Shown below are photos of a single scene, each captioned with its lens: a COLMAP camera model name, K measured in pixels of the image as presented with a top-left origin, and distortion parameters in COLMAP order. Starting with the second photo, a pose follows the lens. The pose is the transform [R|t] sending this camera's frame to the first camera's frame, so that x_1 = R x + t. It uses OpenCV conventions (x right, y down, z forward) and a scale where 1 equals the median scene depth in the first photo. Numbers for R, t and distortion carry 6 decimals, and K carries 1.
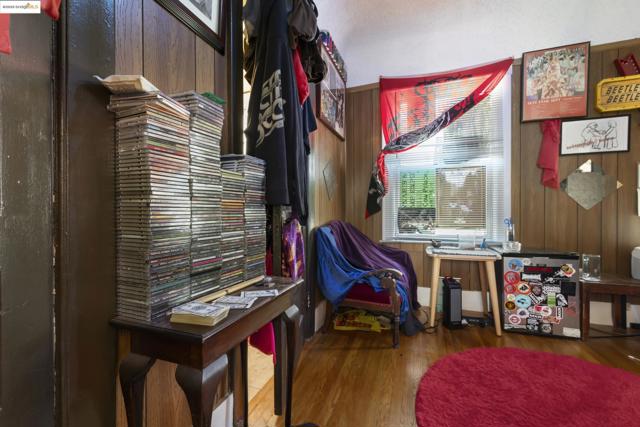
lens RADIAL K [[272.3, 0, 318.2], [0, 272.3, 213.1], [0, 0, 1]] dist [0.002035, 0.000198]
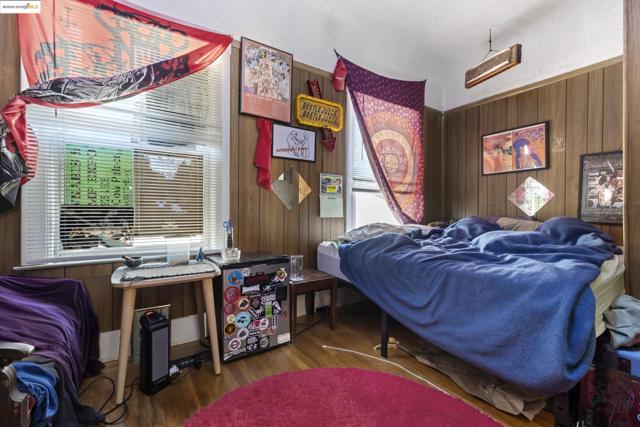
lens RADIAL K [[272.3, 0, 318.6], [0, 272.3, 213.1], [0, 0, 1]] dist [0.002035, 0.000198]
pose [[0.577015, 0.002059, 0.816731, 0.171383], [-0.003601, 0.999994, 0.000023, -0.006495], [-0.816725, -0.002954, 0.577019, 0.281904]]
